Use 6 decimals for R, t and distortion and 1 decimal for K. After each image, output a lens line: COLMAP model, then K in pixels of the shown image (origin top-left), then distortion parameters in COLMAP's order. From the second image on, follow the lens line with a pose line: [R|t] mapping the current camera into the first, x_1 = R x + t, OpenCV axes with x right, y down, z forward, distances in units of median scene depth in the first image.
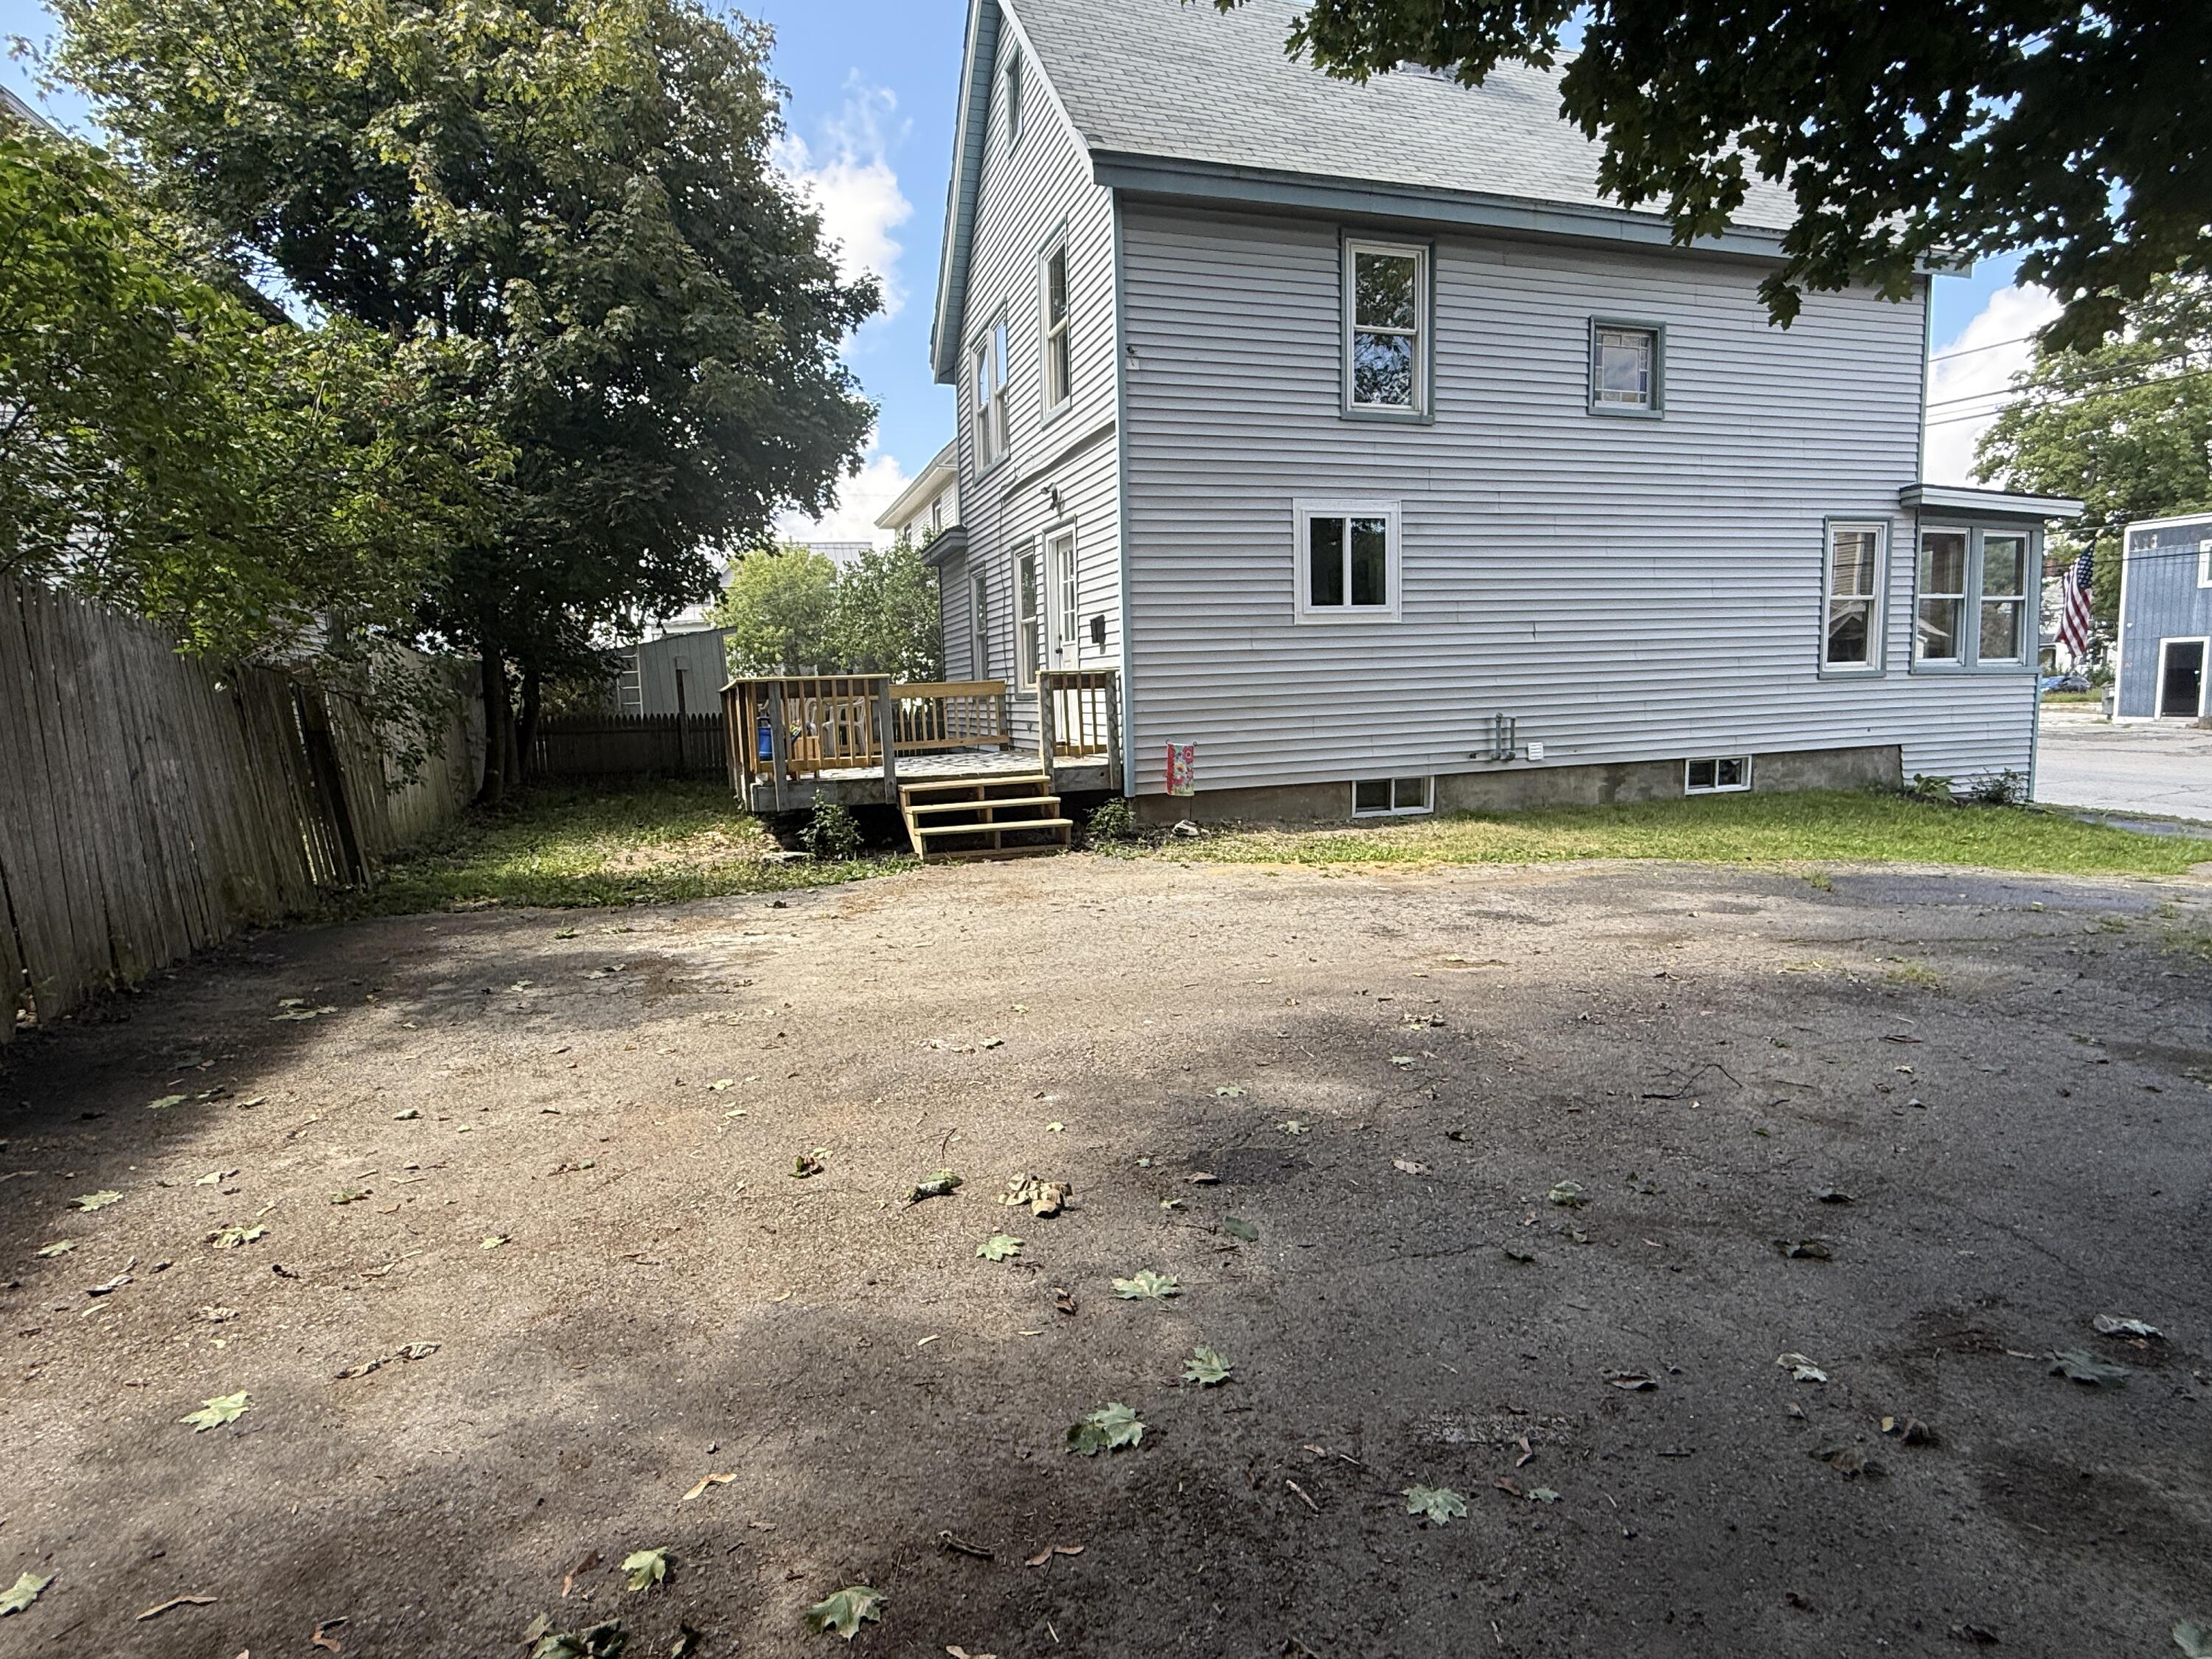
lens RADIAL K [[1181.0, 0, 1106.0], [0, 1181.0, 829.5], [0, 0, 1]] dist [-0.013760, 0.000321]
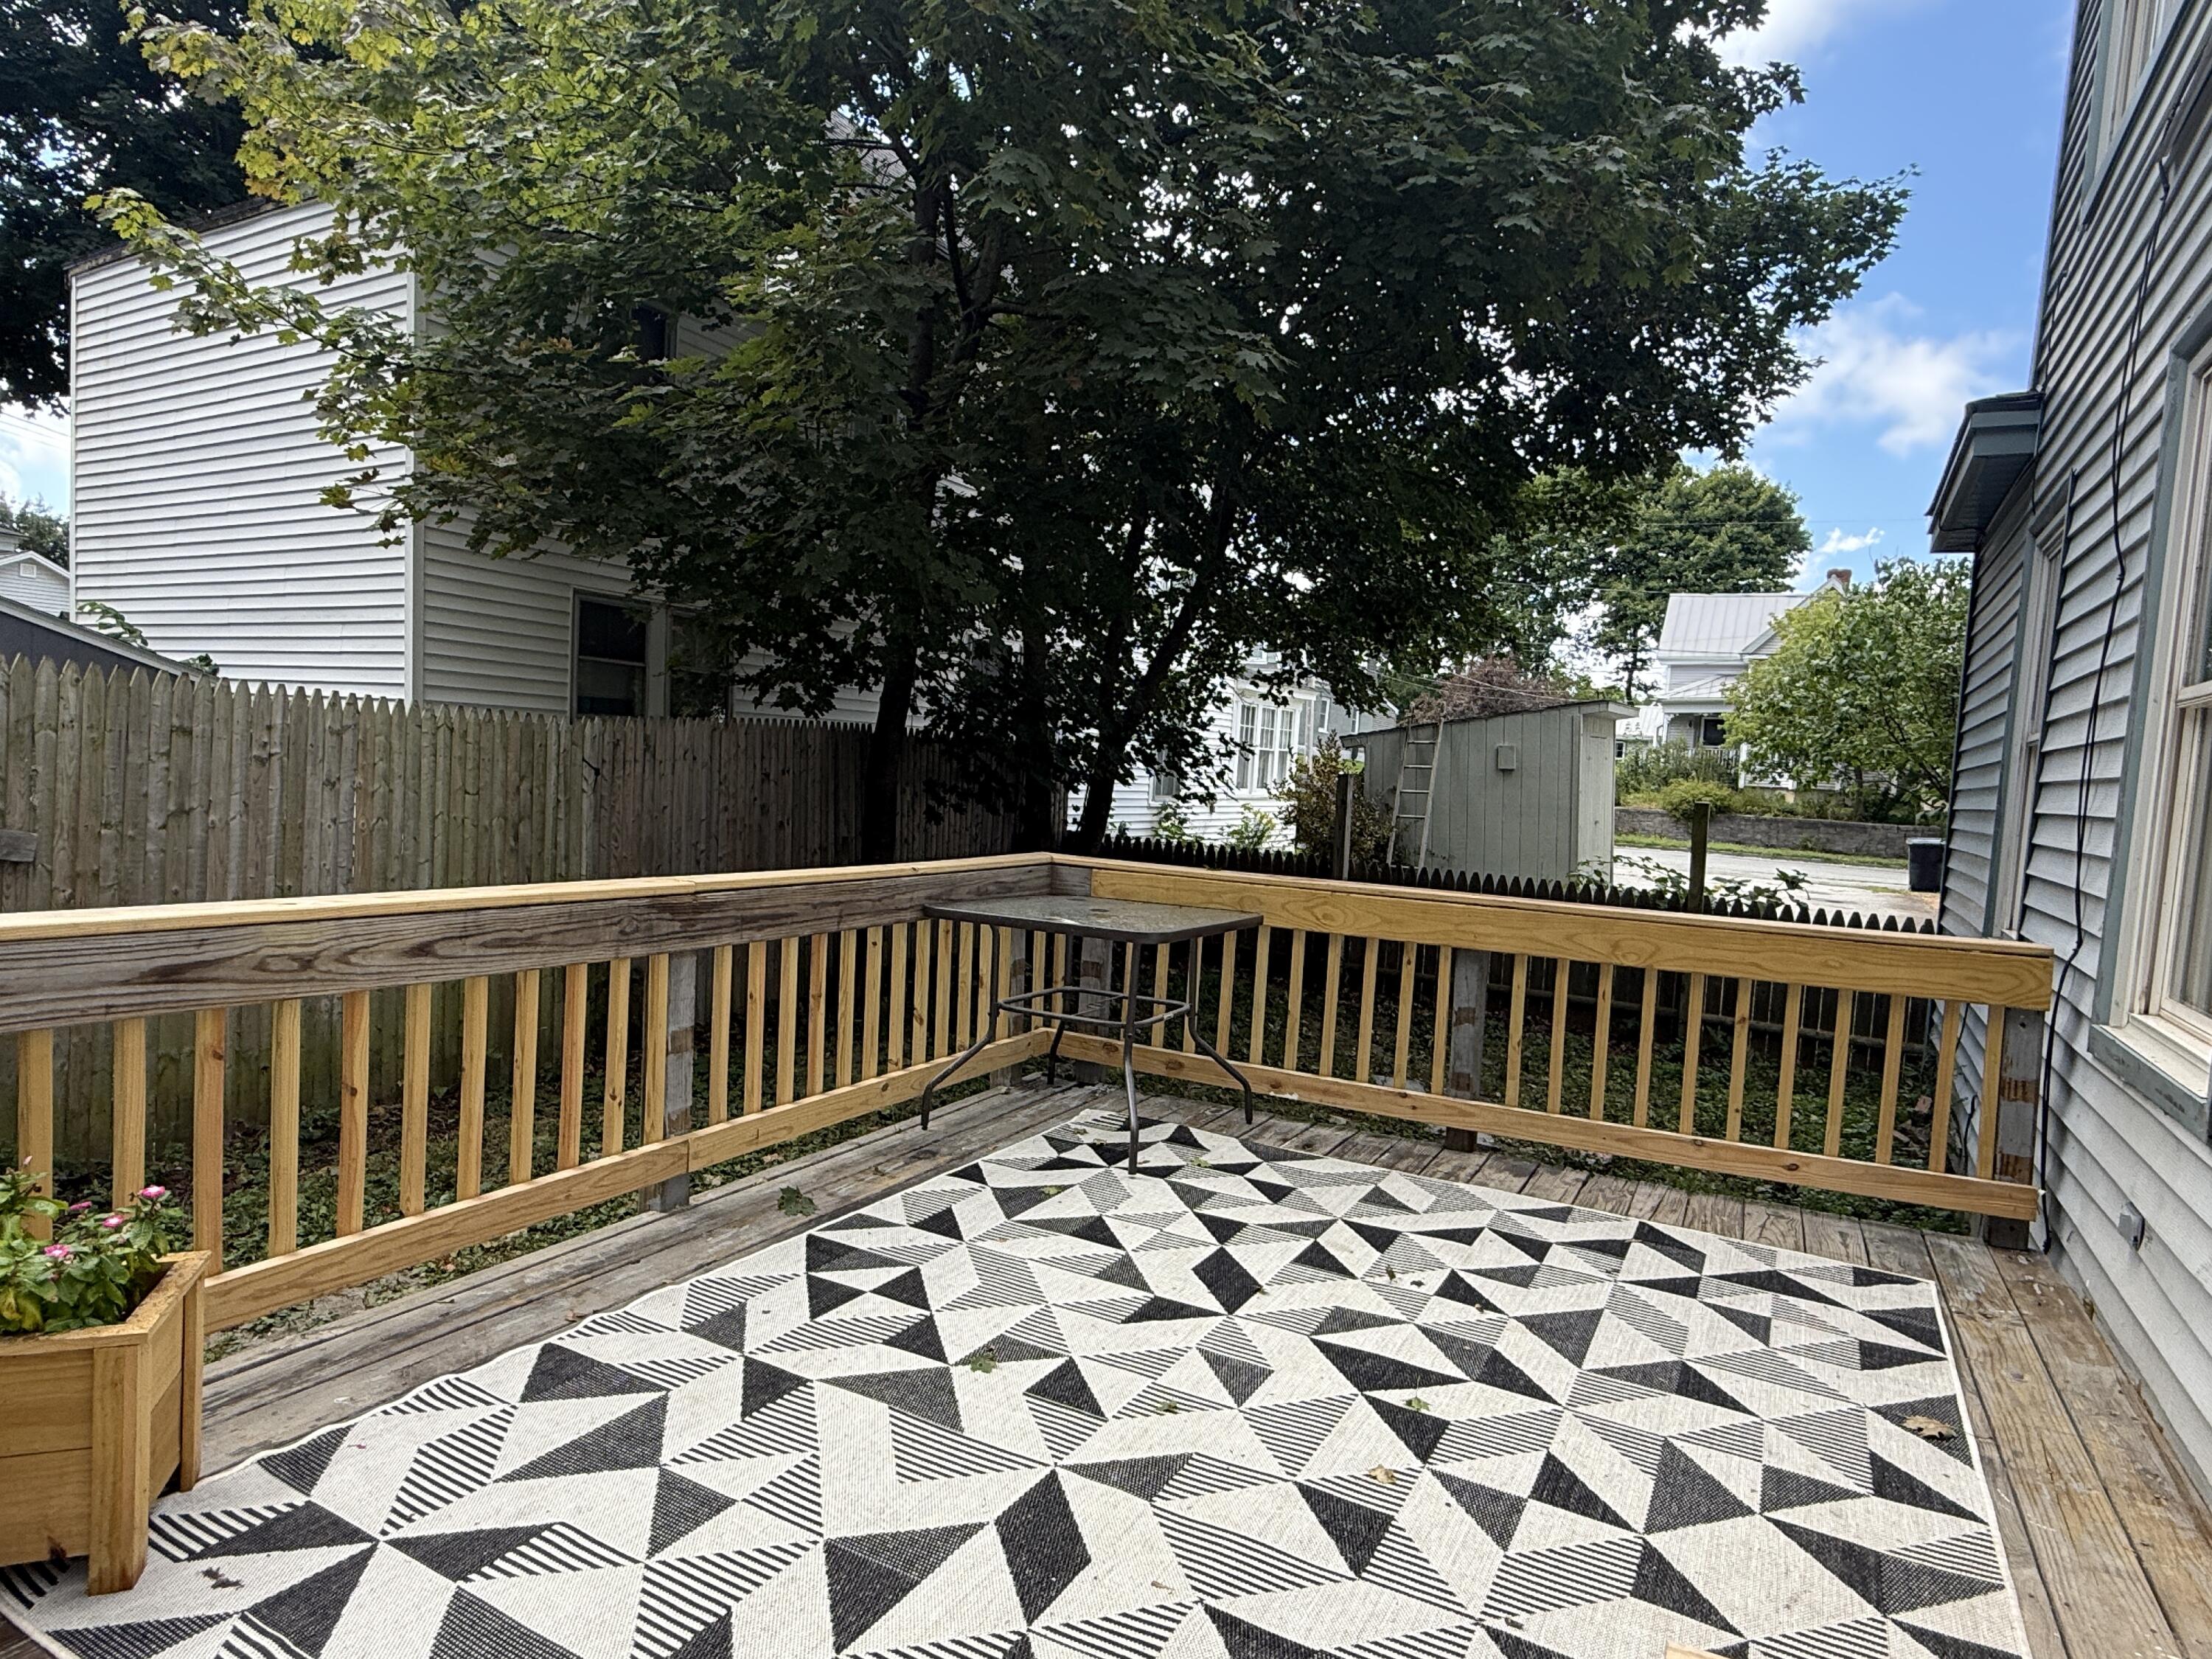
lens RADIAL K [[1265.3, 0, 1106.0], [0, 1265.3, 829.5], [0, 0, 1]] dist [0.017156, 0.002120]
pose [[0.670805, 0.110497, -0.733357, -0.035137], [-0.163526, 0.986539, -0.000933, -0.140946], [0.723381, 0.120549, 0.679844, 0.823061]]
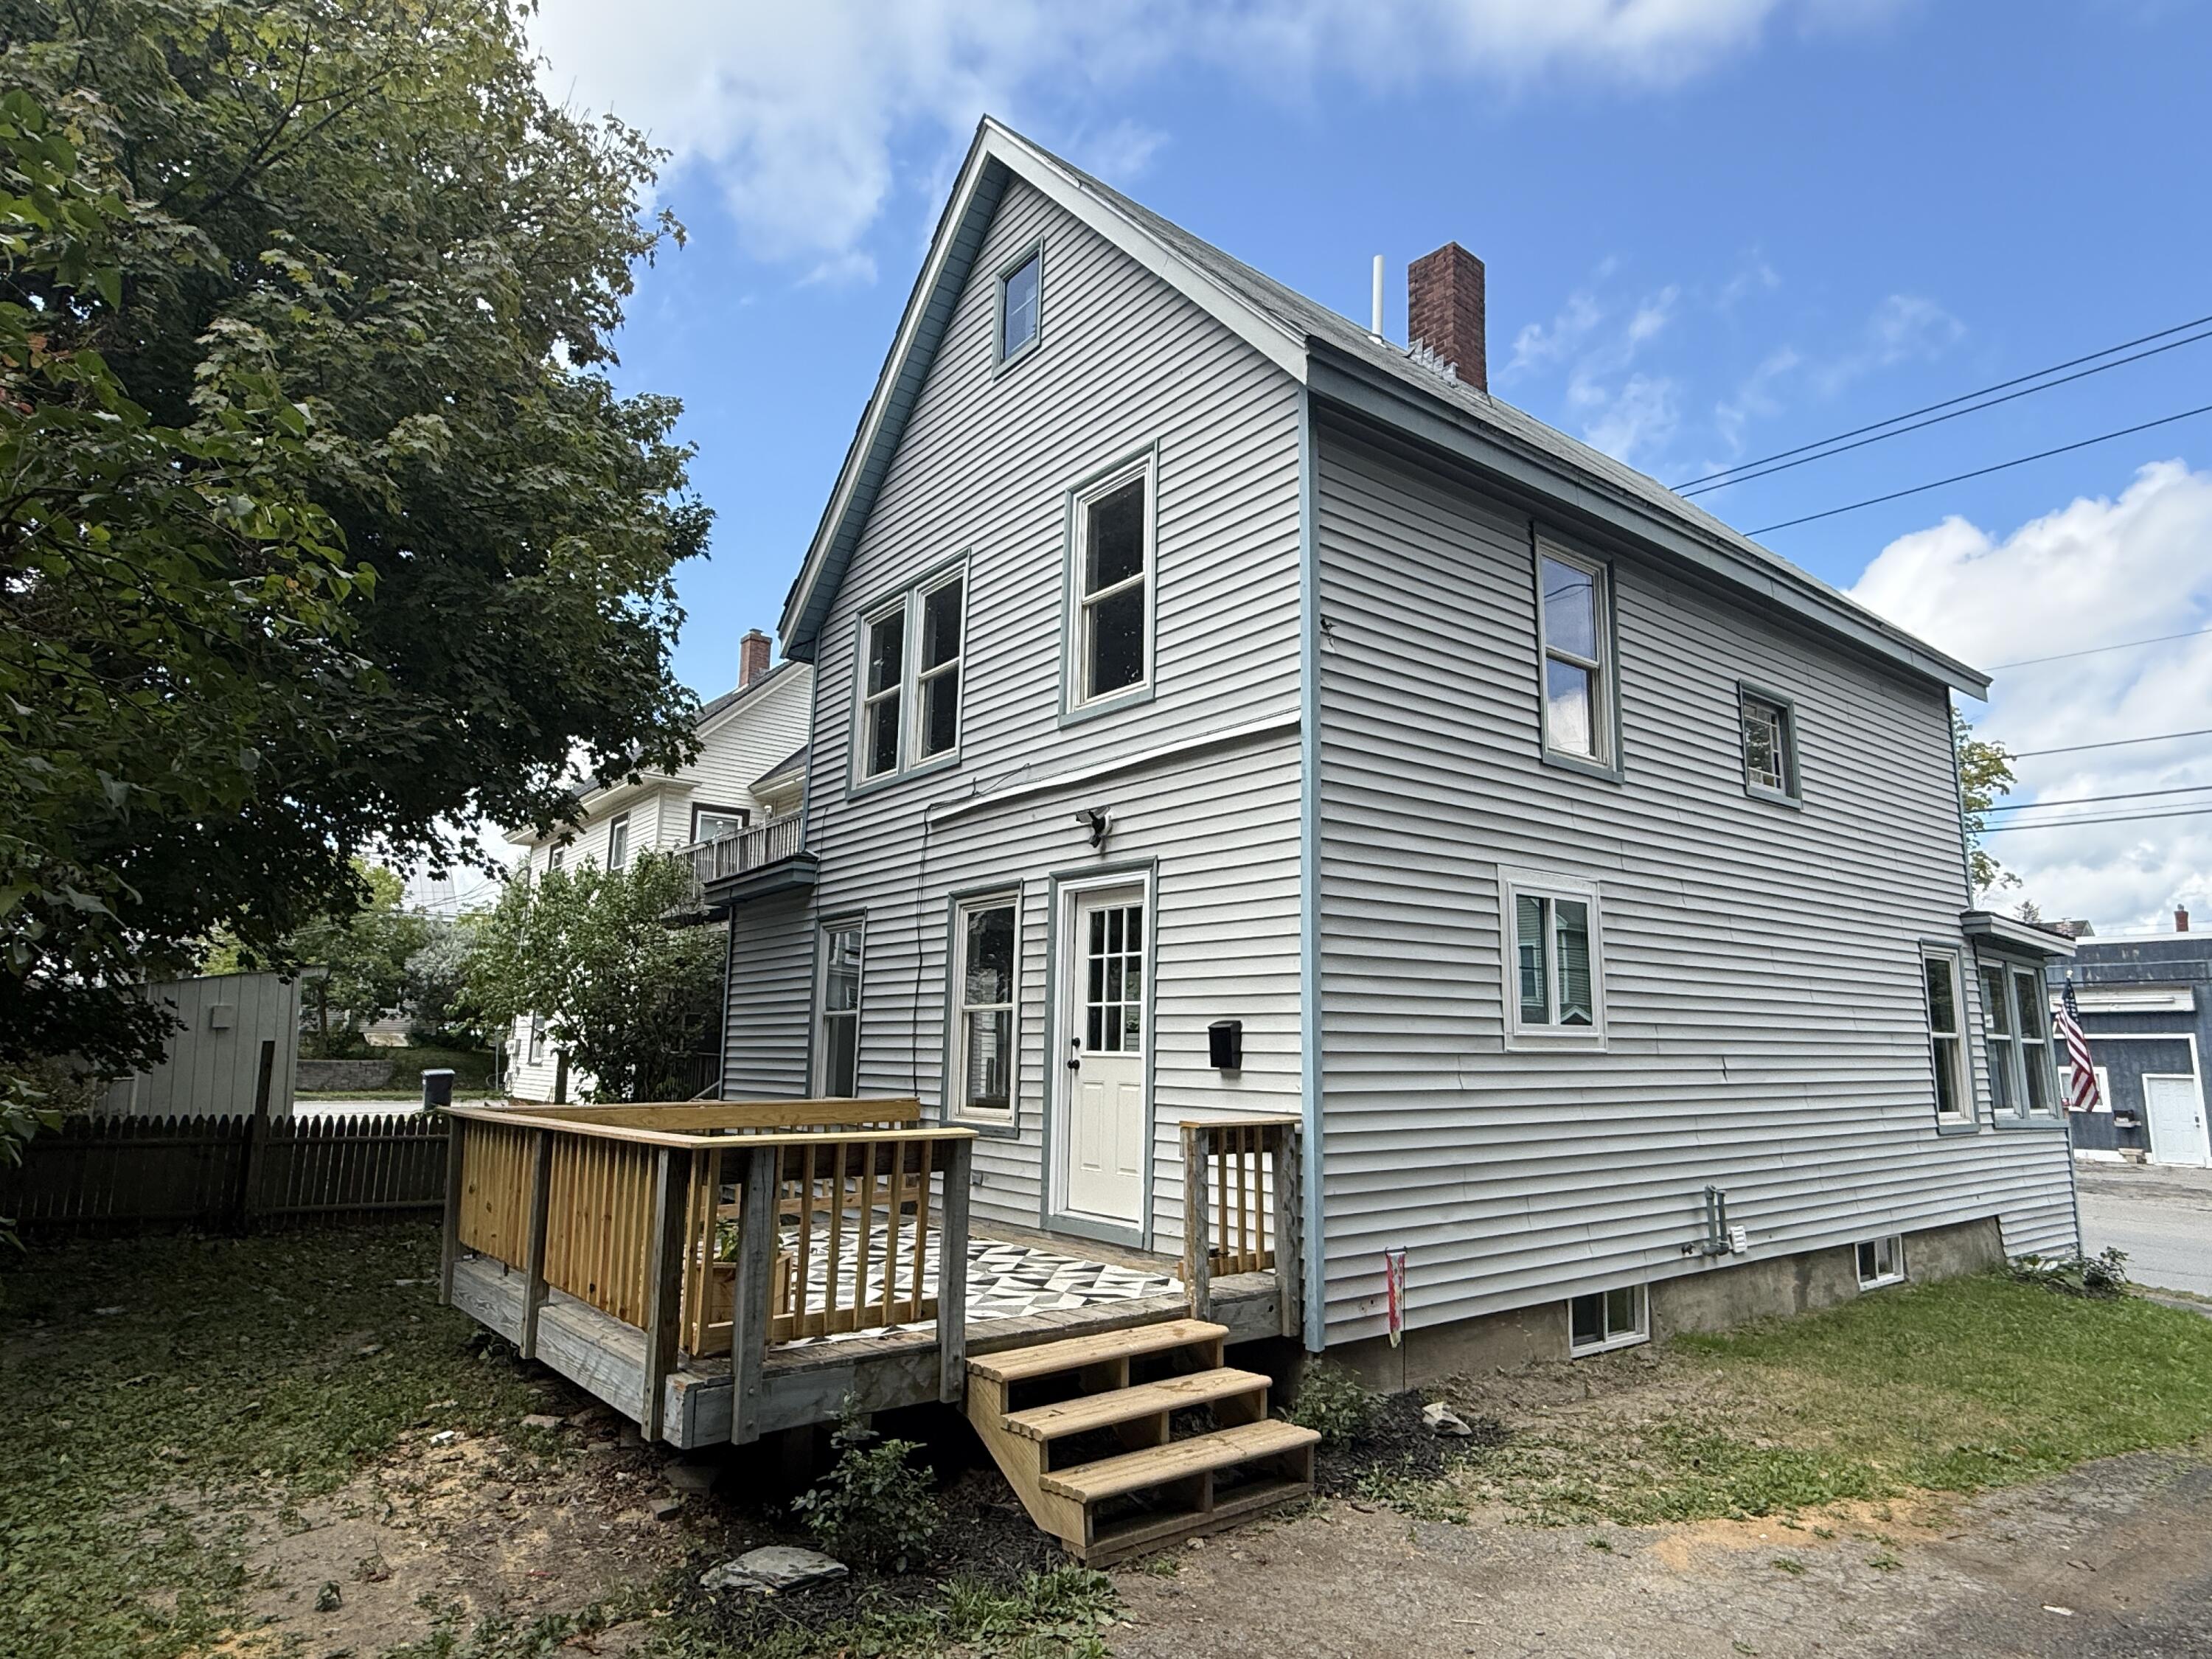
lens RADIAL K [[1263.5, 0, 1118.8], [0, 1263.5, 837.0], [0, 0, 1]] dist [-0.000865, 0.000893]
pose [[0.942824, 0.099430, 0.318114, -0.254392], [-0.004392, 0.958087, -0.286444, -0.079474], [-0.333262, 0.268669, 0.903744, 0.376120]]
